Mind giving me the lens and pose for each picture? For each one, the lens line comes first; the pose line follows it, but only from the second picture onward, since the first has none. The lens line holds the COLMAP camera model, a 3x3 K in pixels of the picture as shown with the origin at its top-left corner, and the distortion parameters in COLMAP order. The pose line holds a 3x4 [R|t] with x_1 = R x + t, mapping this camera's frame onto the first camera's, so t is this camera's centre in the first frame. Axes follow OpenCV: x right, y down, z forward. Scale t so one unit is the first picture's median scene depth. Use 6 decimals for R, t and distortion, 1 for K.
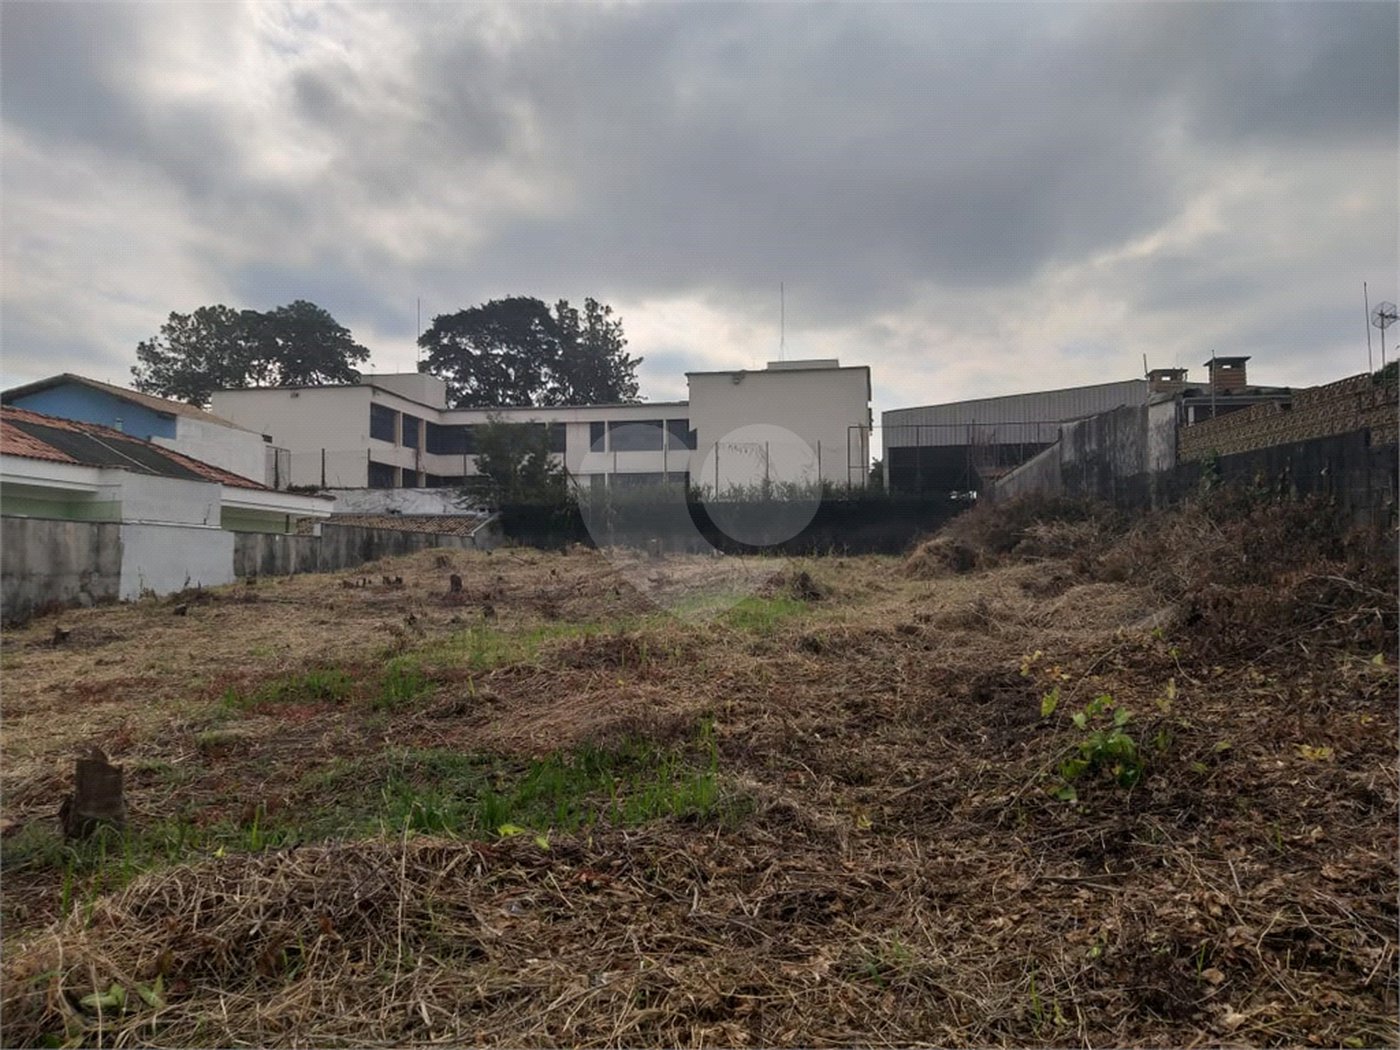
lens RADIAL K [[1094.6, 0, 708.3], [0, 1094.6, 506.7], [0, 0, 1]] dist [0.075317, -0.158581]
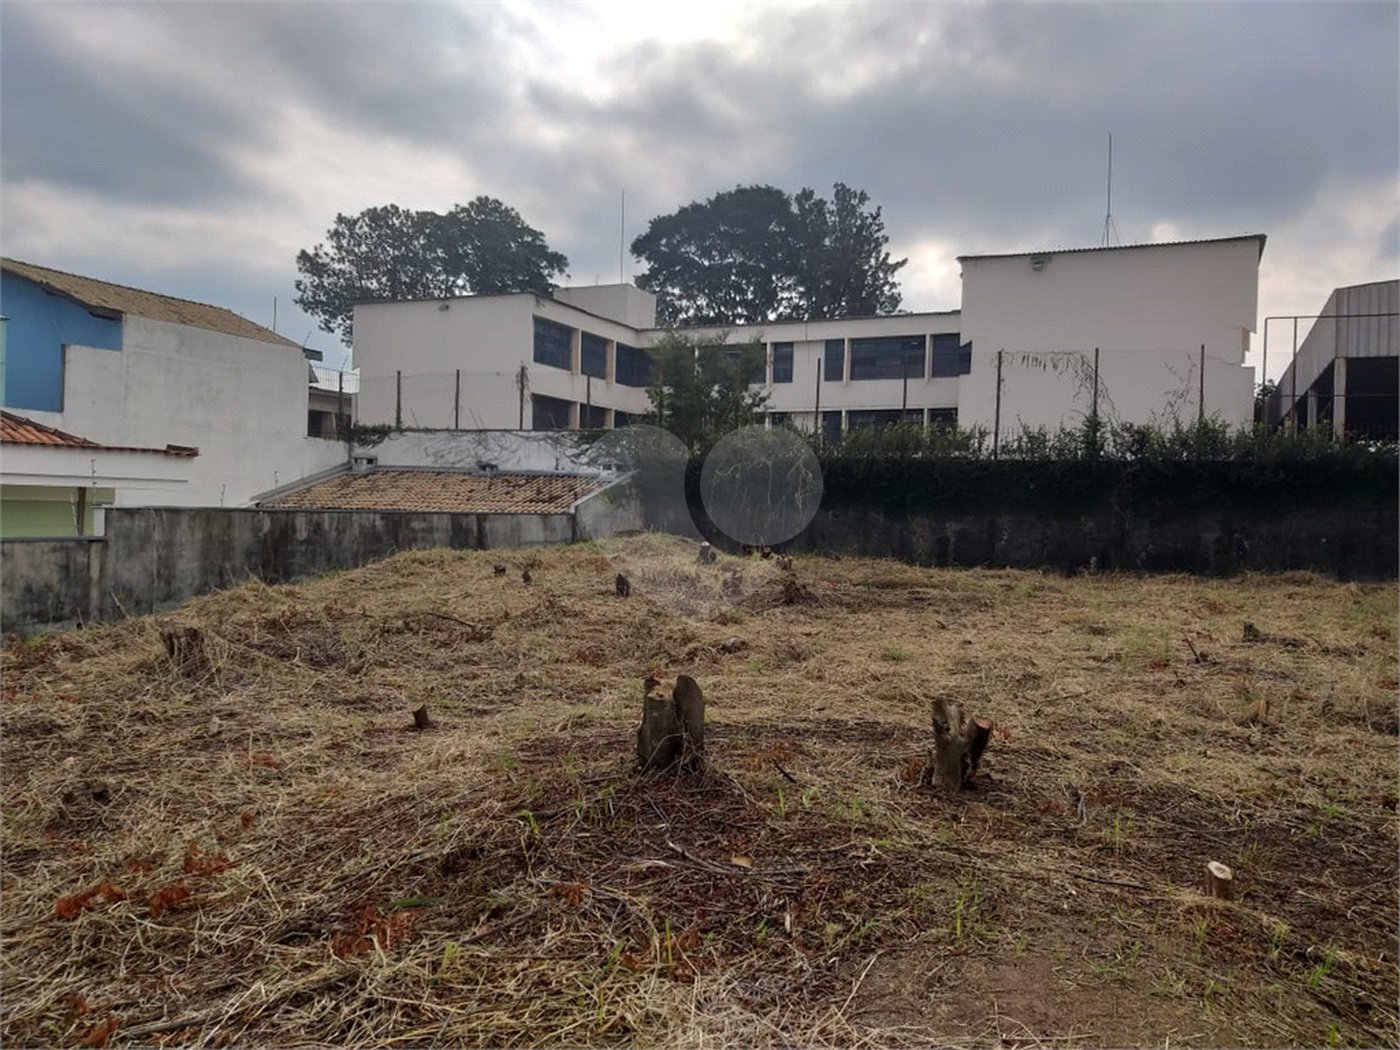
lens RADIAL K [[1129.3, 0, 699.0], [0, 1129.3, 520.9], [0, 0, 1]] dist [0.087622, -0.177347]
pose [[0.967759, 0.029647, -0.250128, 0.011702], [-0.013269, 0.997671, 0.066914, -0.017837], [0.251529, -0.061437, 0.965898, 0.690762]]
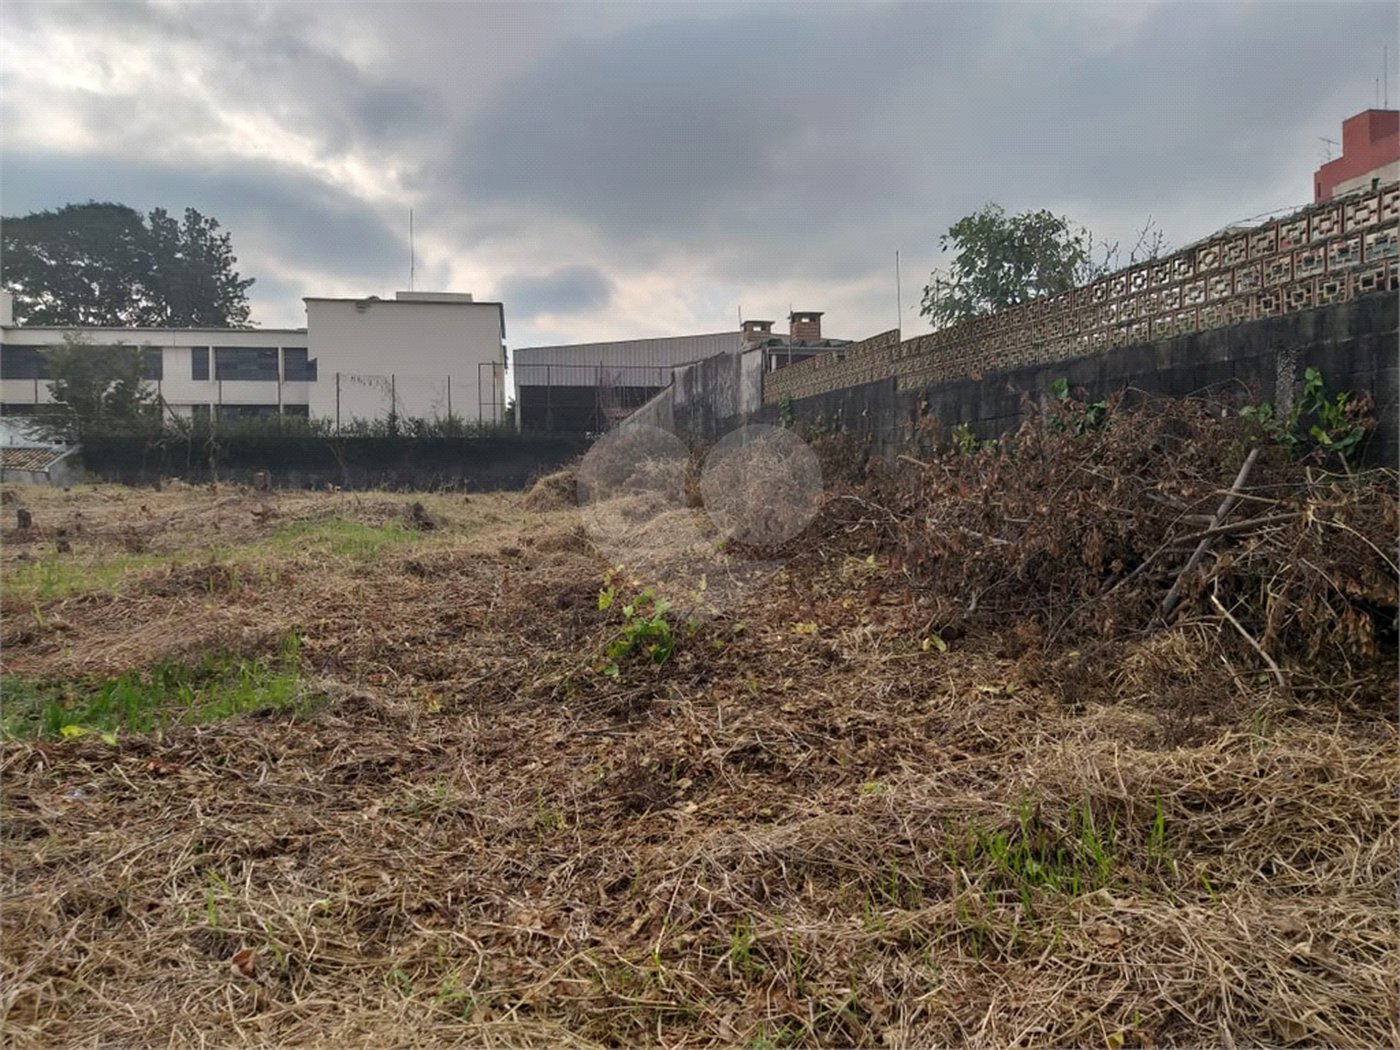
lens RADIAL K [[1094.6, 0, 708.3], [0, 1094.6, 506.7], [0, 0, 1]] dist [0.075317, -0.158581]
pose [[0.946725, -0.003864, 0.322019, 0.006134], [-0.013653, 0.998547, 0.052121, 0.002957], [-0.321752, -0.053741, 0.945297, -0.018343]]
